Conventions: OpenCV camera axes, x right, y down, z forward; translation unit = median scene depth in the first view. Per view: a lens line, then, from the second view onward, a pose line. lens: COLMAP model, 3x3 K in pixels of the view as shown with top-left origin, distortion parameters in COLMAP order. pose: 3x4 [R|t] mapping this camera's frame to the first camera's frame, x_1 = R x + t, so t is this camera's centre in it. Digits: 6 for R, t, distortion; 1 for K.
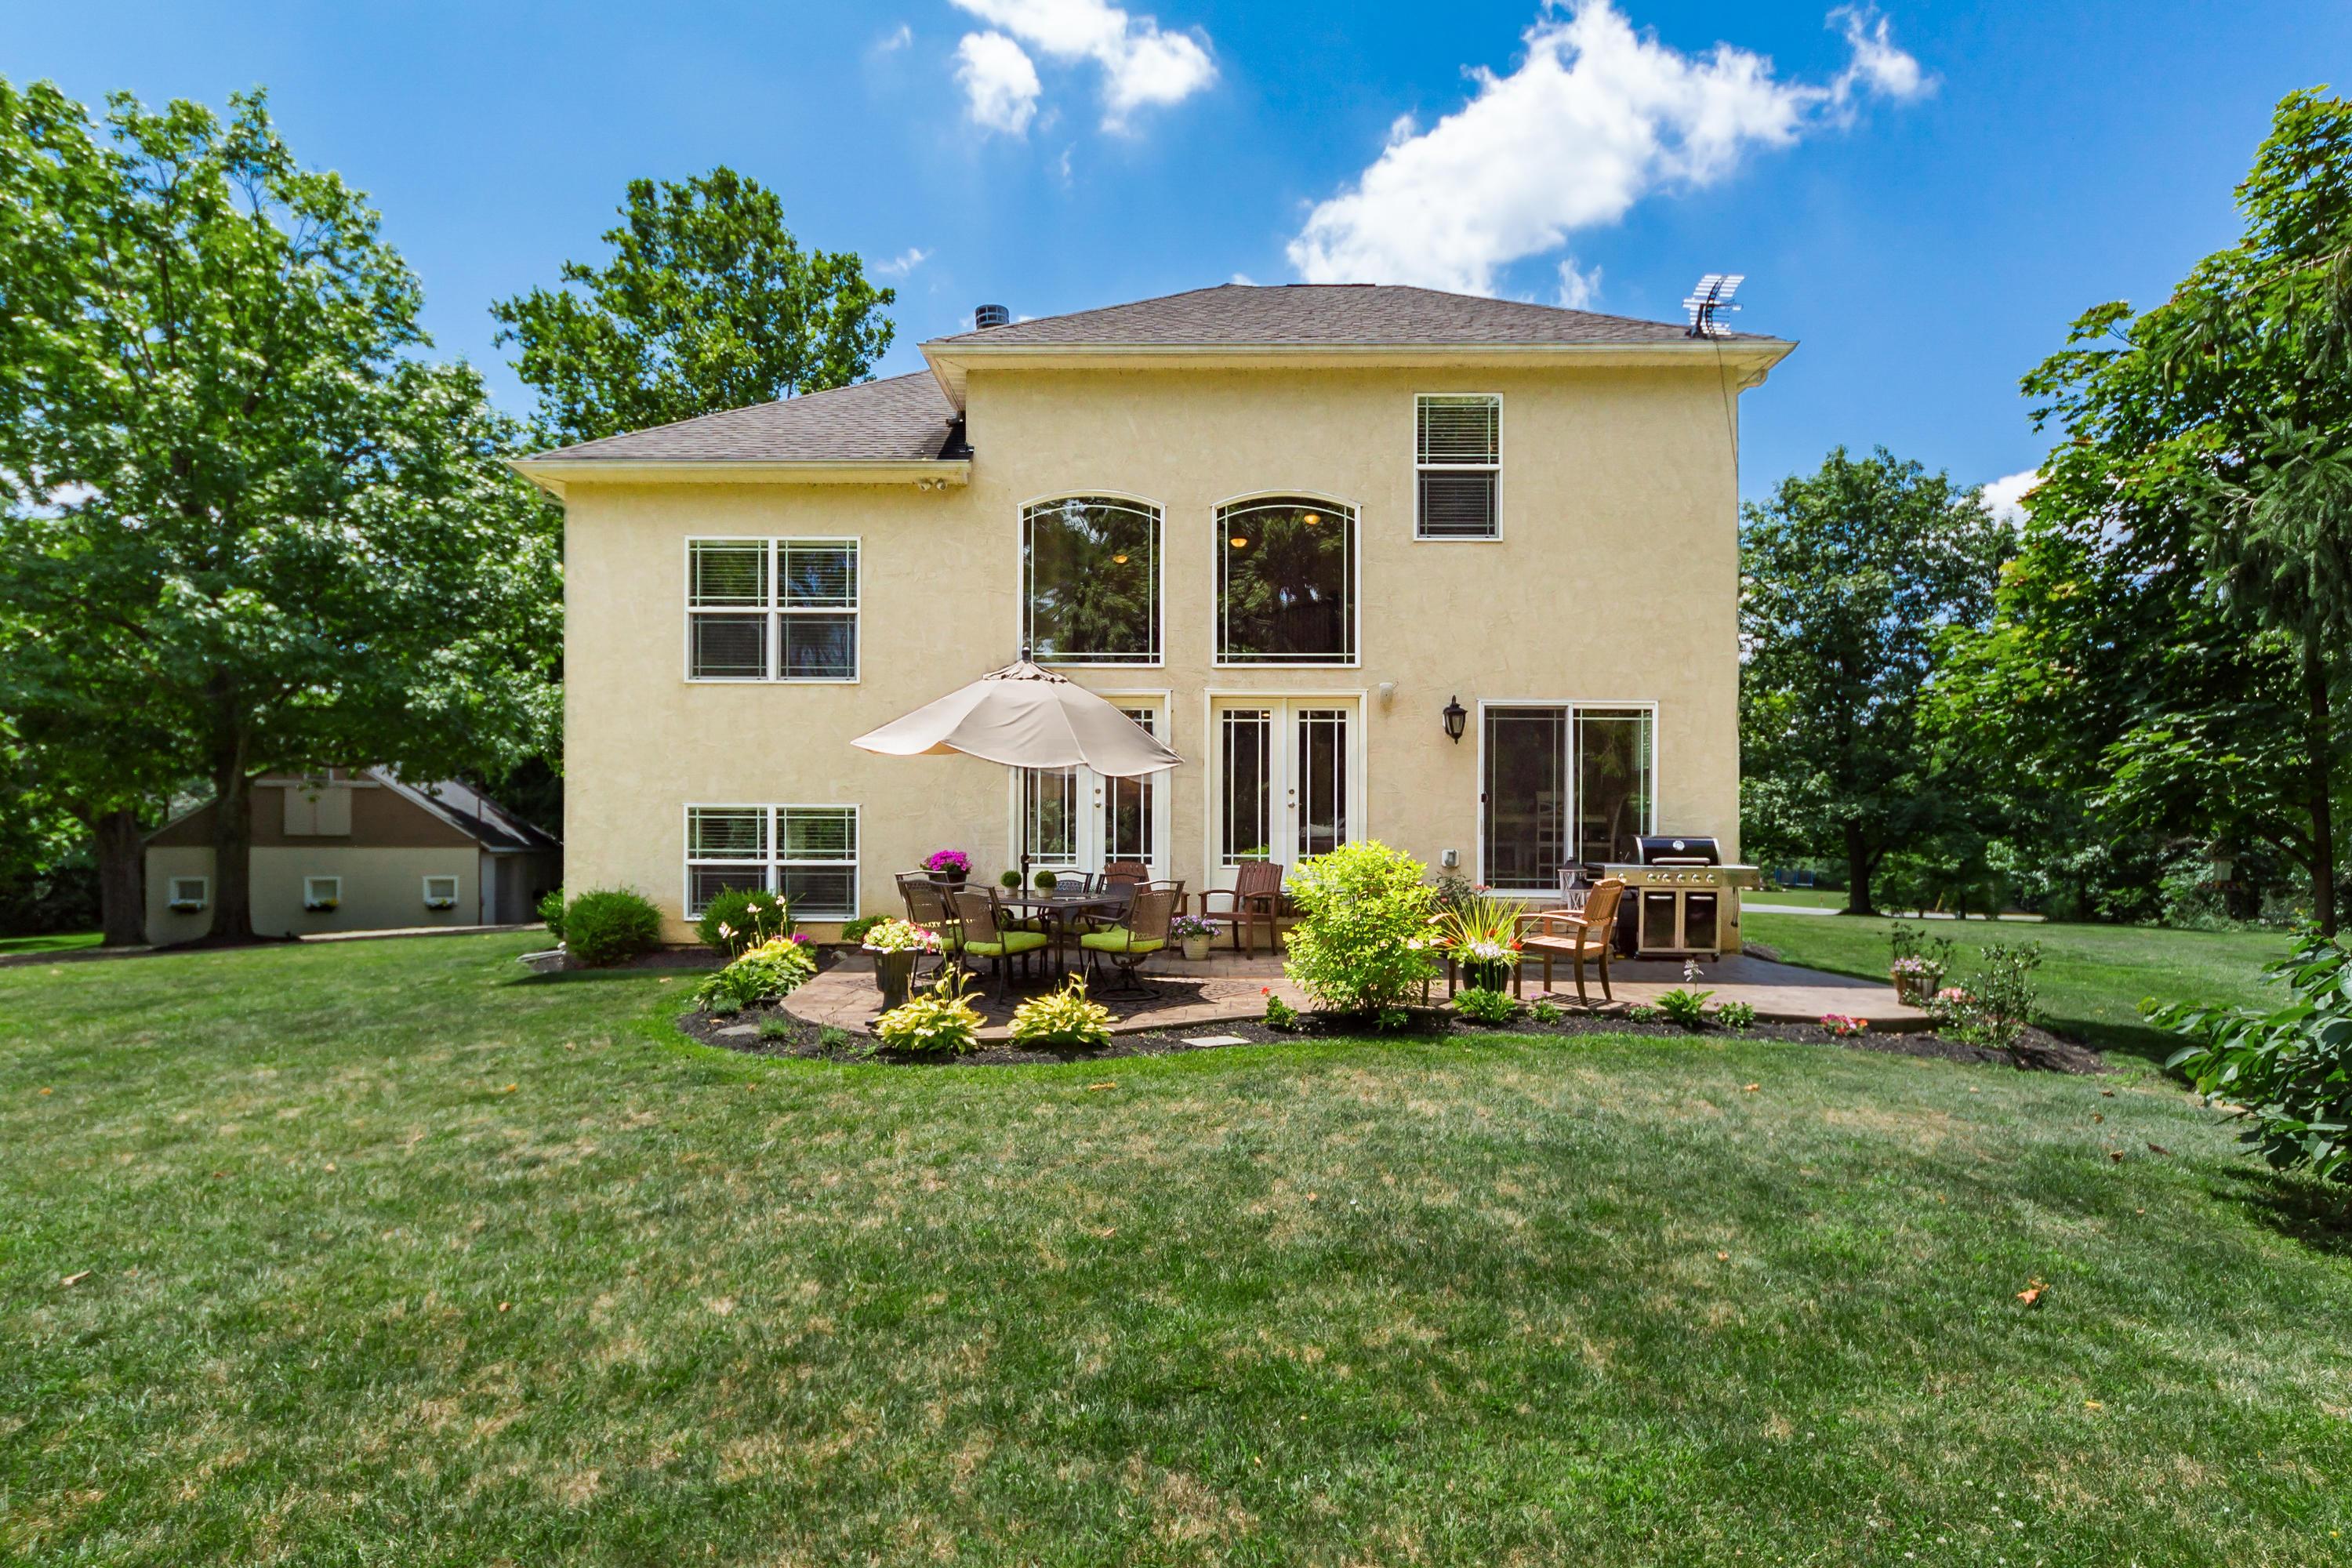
lens RADIAL K [[1091.0, 0, 1124.6], [0, 1091.0, 784.1], [0, 0, 1]] dist [0.008767, -0.000903]
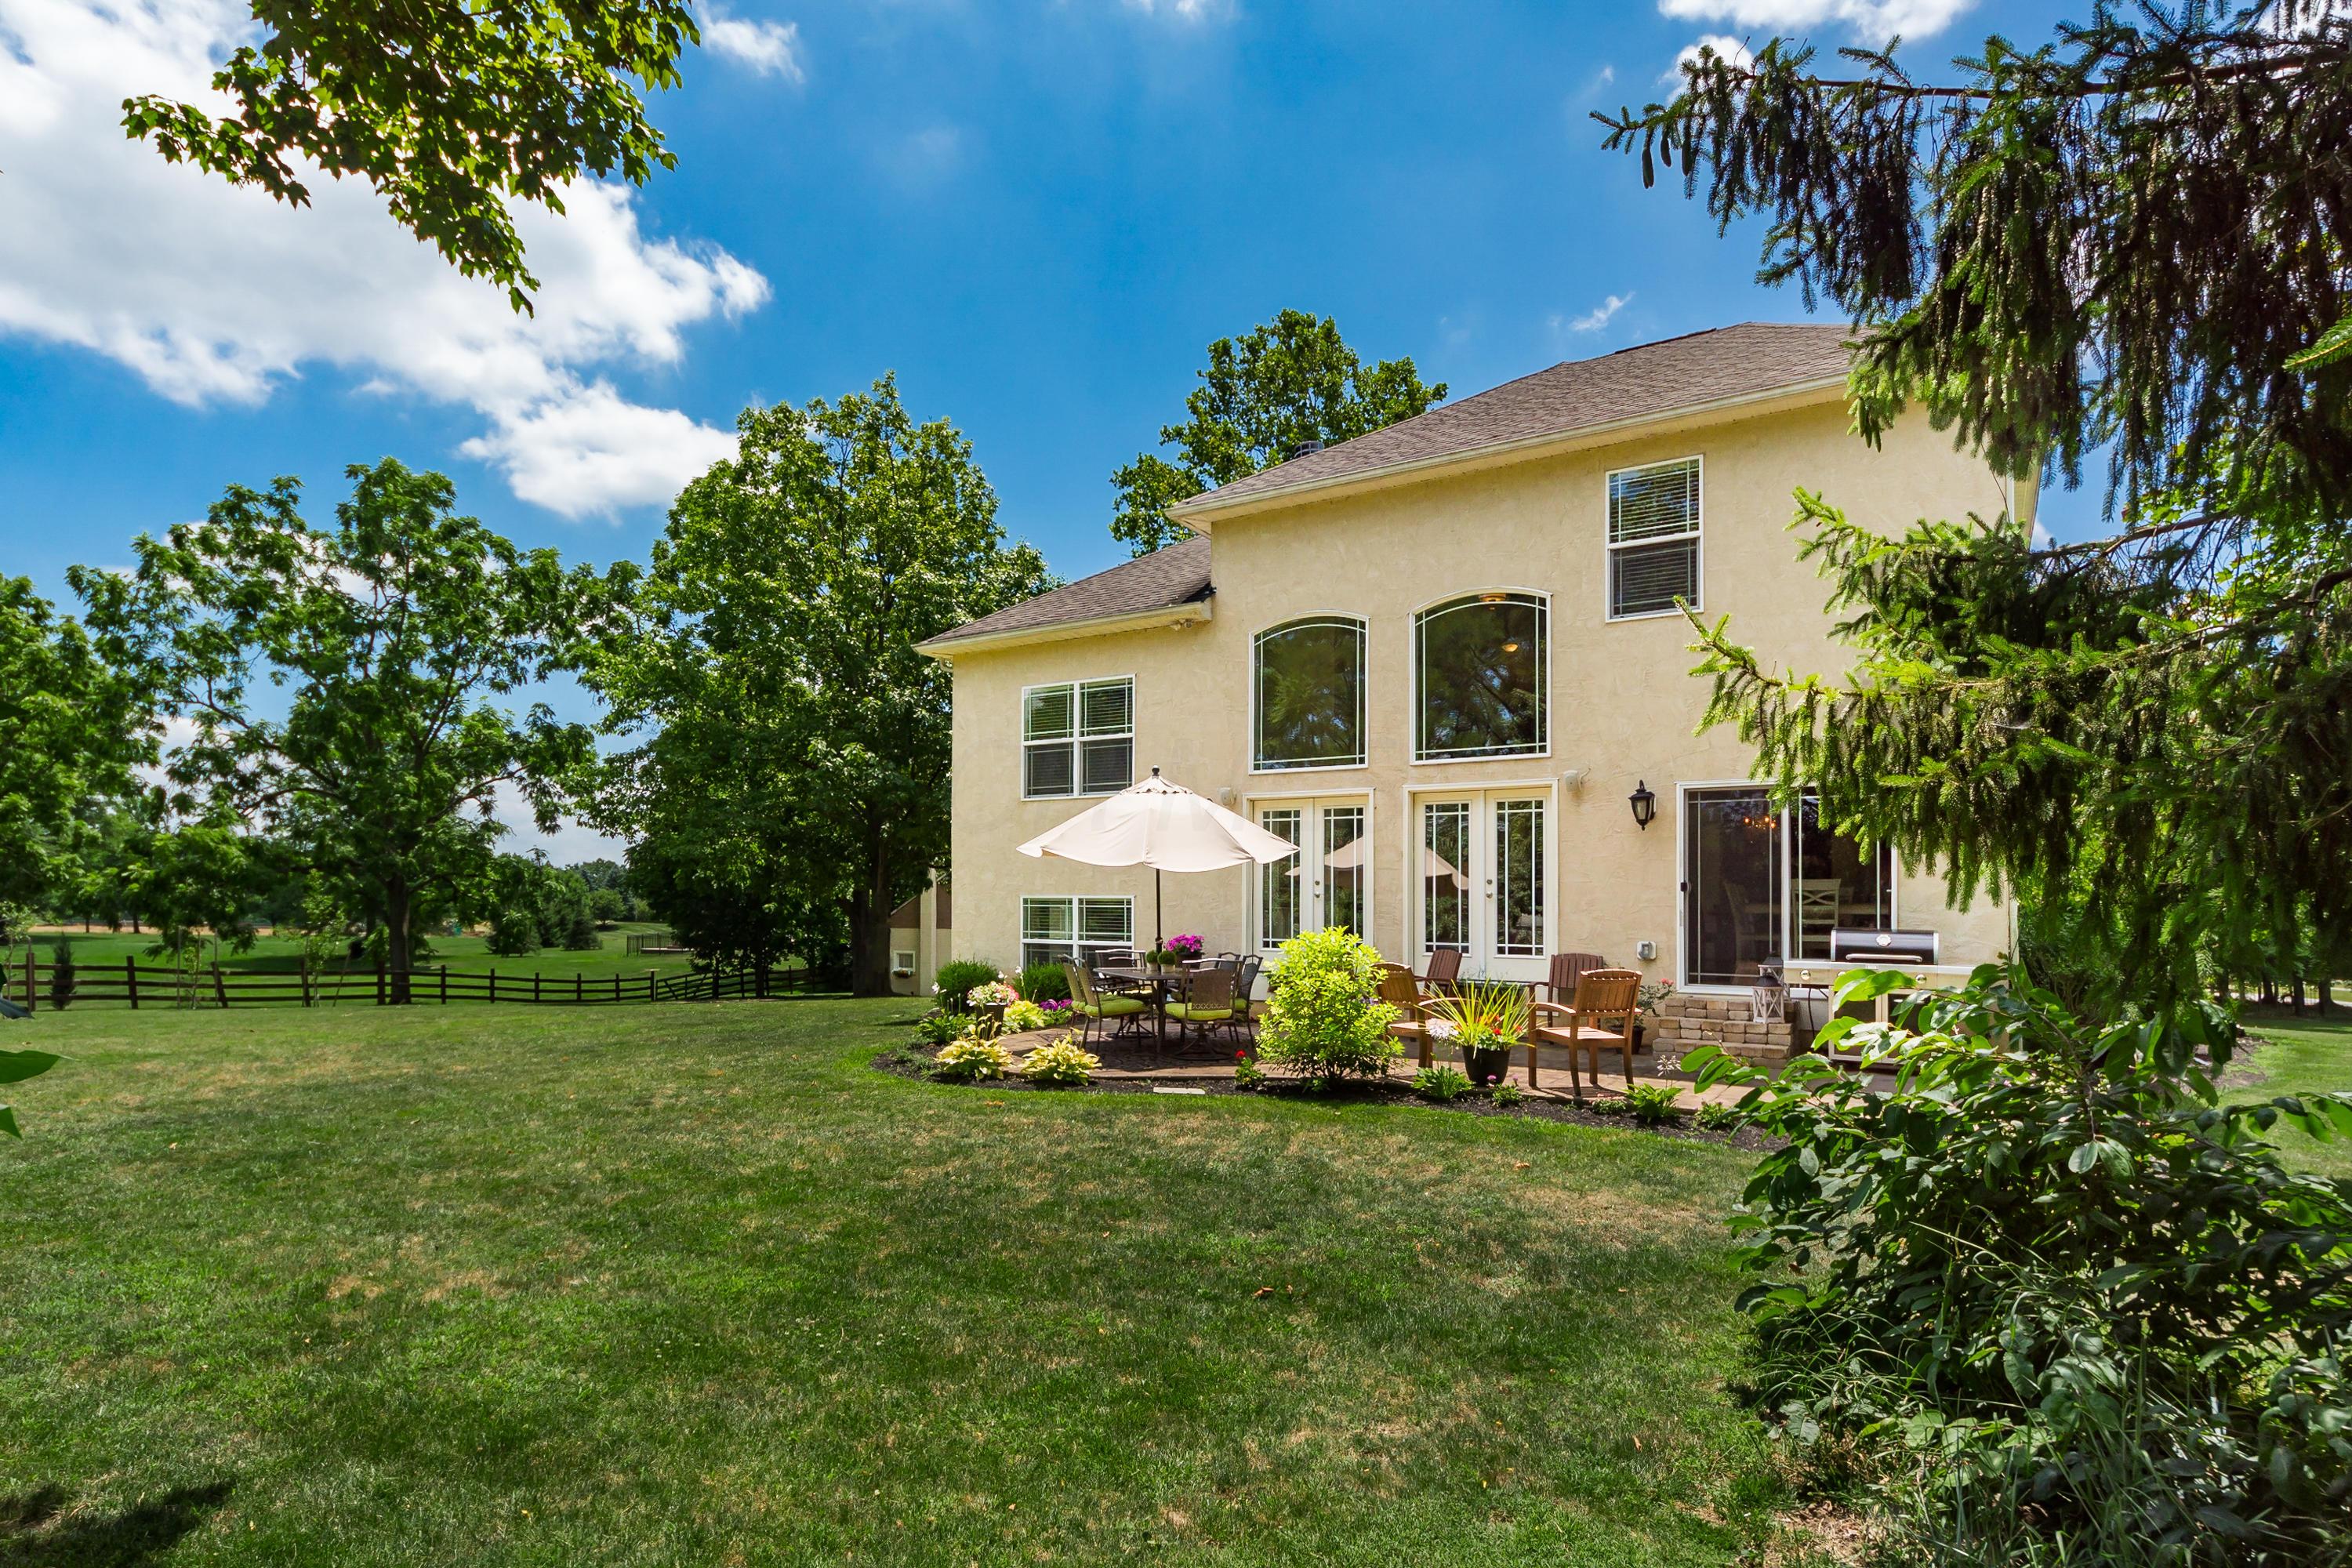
lens RADIAL K [[1110.5, 0, 1183.3], [0, 1110.5, 852.8], [0, 0, 1]] dist [0.010752, -0.000048]
pose [[0.871069, -0.021607, -0.490685, 0.412387], [0.012128, 0.999673, -0.022491, -0.000303], [0.491011, 0.013641, 0.871047, -0.044478]]
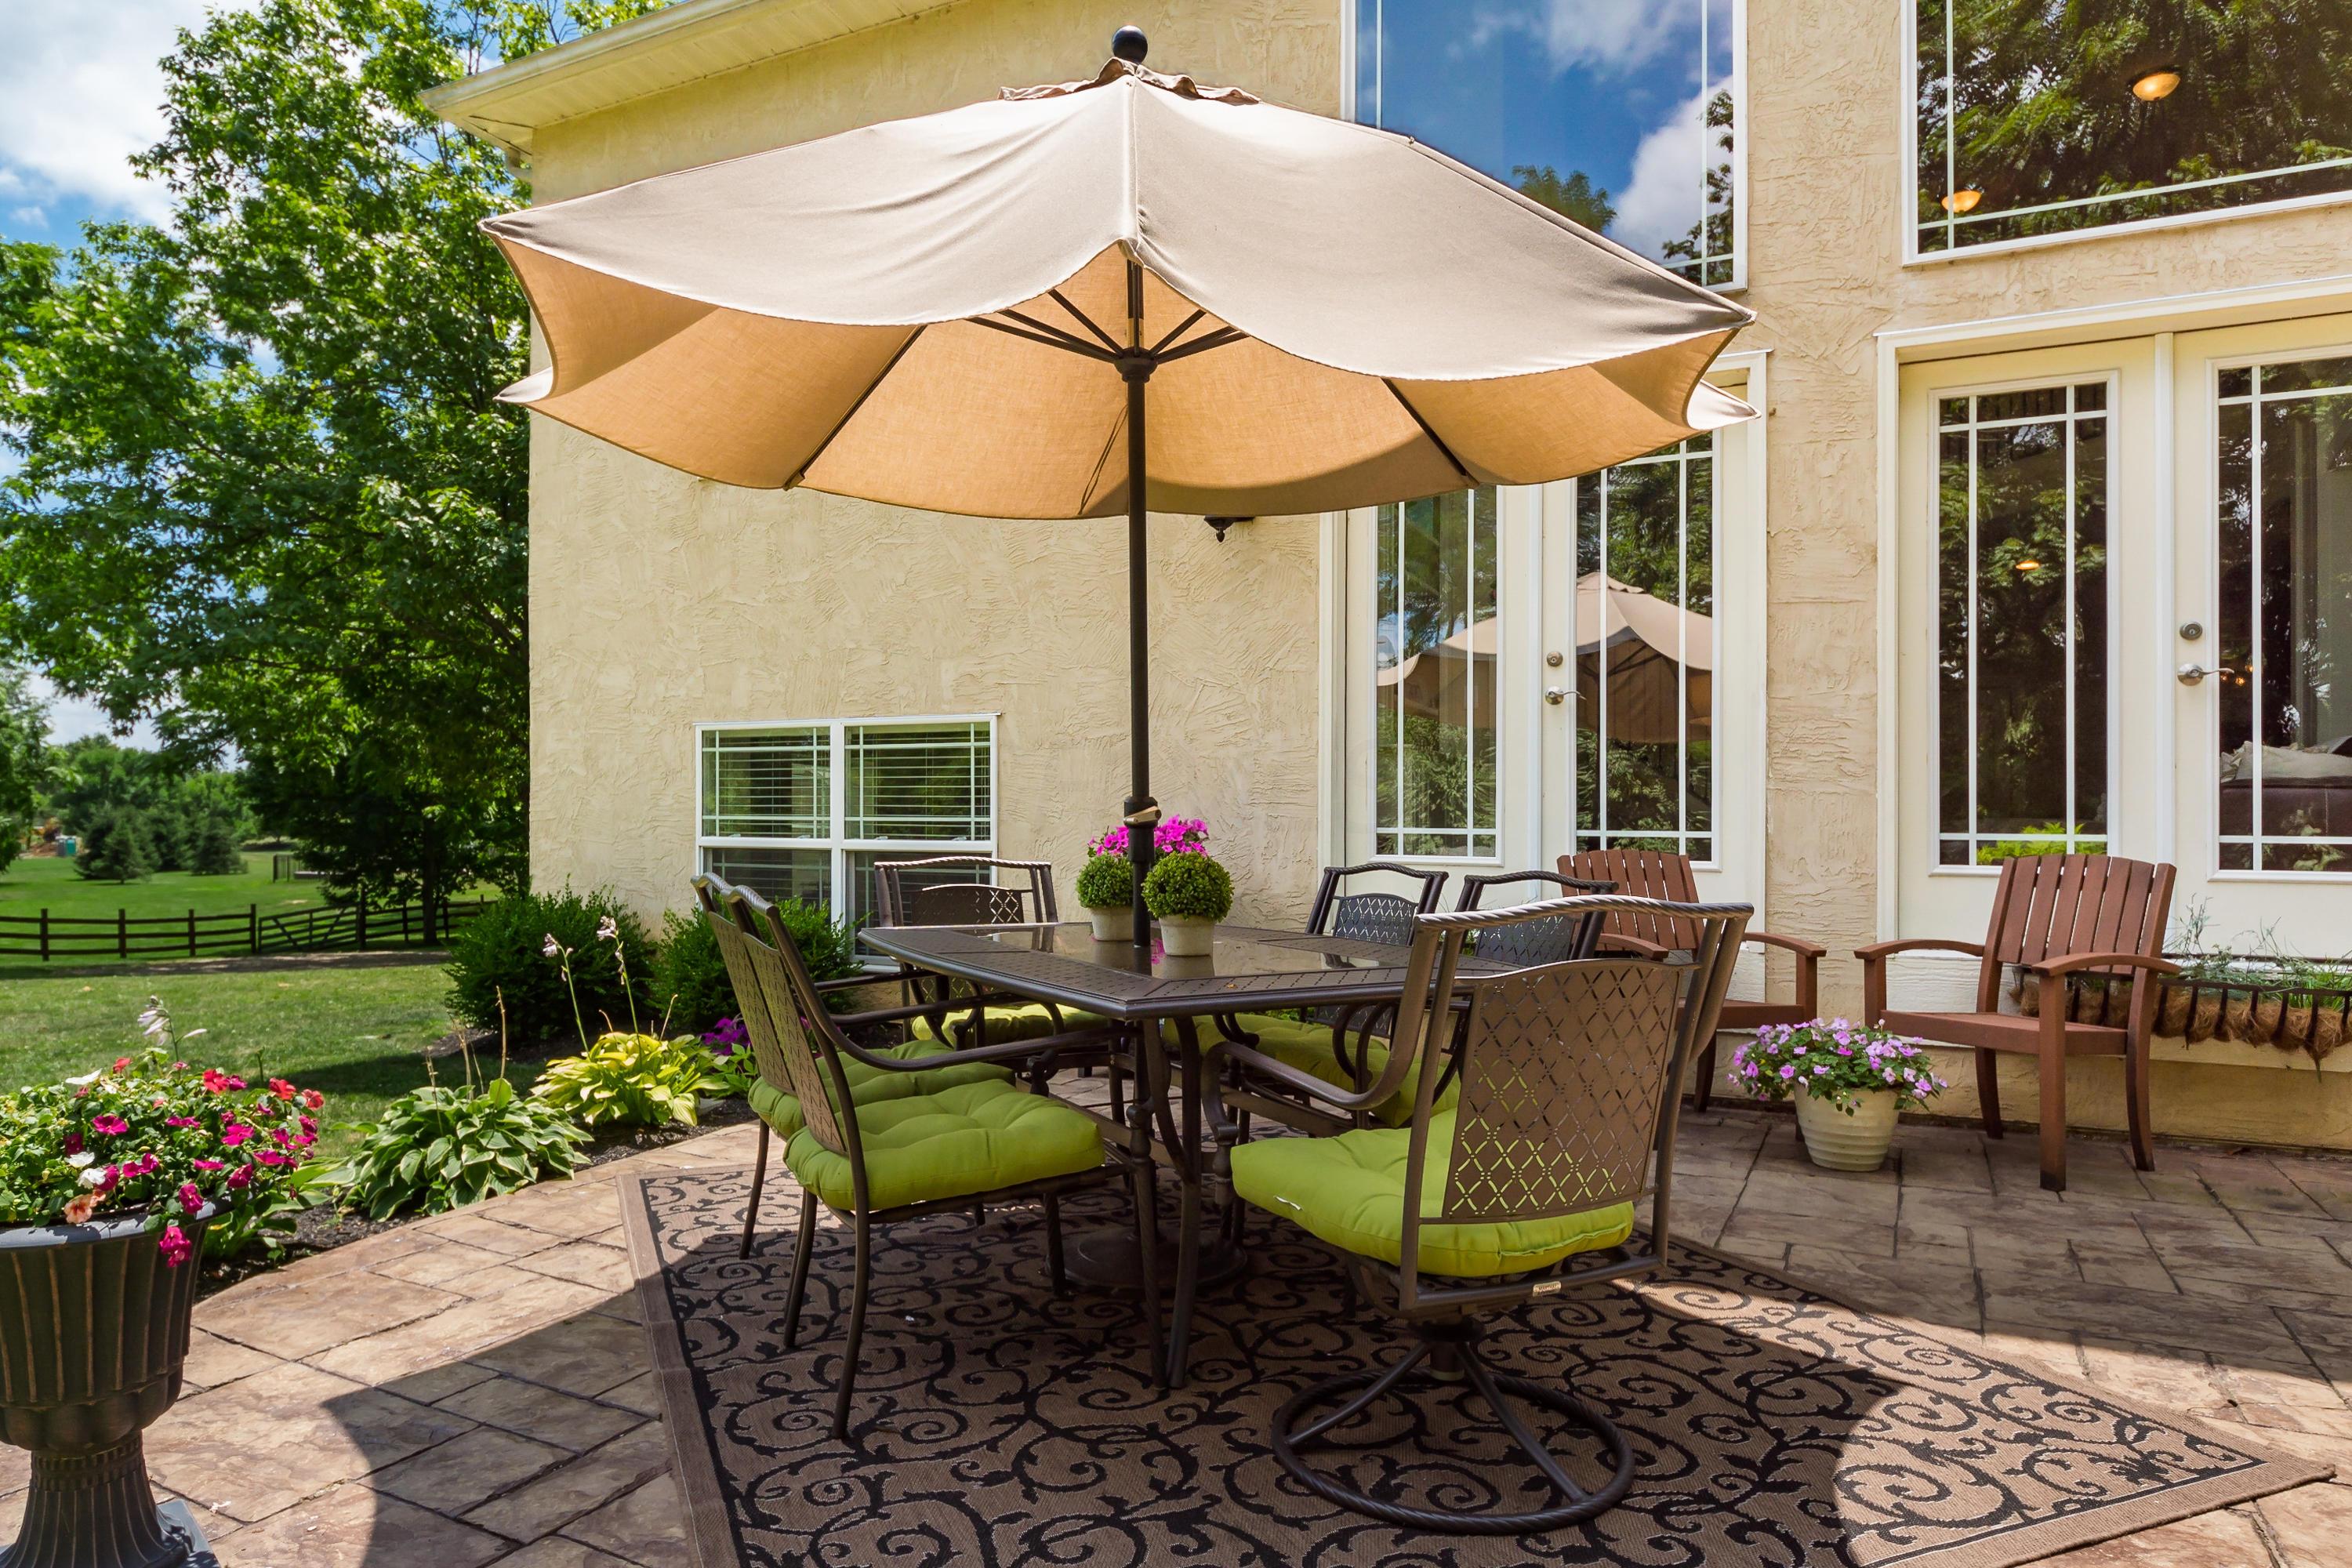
lens RADIAL K [[1362.9, 0, 1176.0], [0, 1362.9, 784.0], [0, 0, 1]] dist [0.016147, -0.000042]
pose [[0.918832, -0.006503, -0.394595, 0.041135], [0.007443, 0.999972, 0.000851, 0.047253], [0.394579, -0.003719, 0.918855, 0.527209]]
